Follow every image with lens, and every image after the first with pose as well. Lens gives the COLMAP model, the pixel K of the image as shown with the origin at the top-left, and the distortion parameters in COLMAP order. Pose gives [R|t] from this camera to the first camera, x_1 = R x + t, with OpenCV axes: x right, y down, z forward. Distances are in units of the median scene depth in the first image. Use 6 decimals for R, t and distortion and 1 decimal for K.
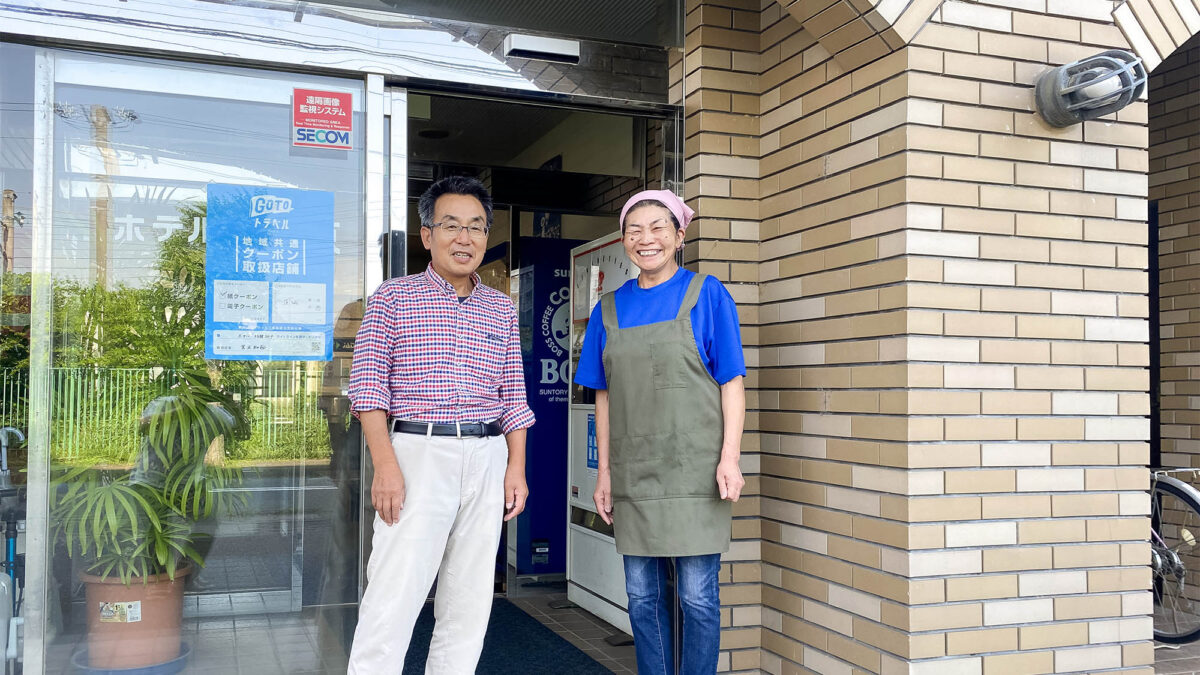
lens RADIAL K [[1068.1, 0, 601.7], [0, 1068.1, 338.6], [0, 0, 1]] dist [0.118127, 0.006168]
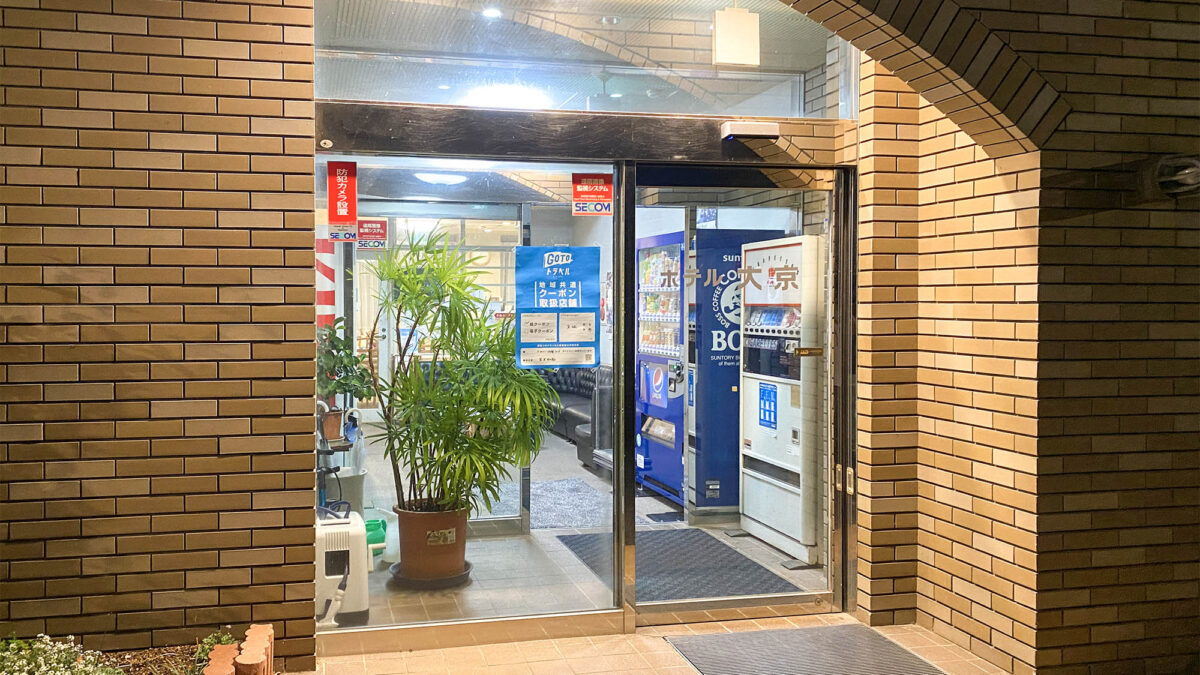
lens RADIAL K [[1068.1, 0, 597.0], [0, 1068.1, 337.7], [0, 0, 1]] dist [0.118127, 0.006168]
pose [[0.994730, -0.008120, -0.102205, -0.112927], [0.016464, 0.996573, 0.081061, -0.130989], [0.101197, -0.082317, 0.991455, -0.372068]]
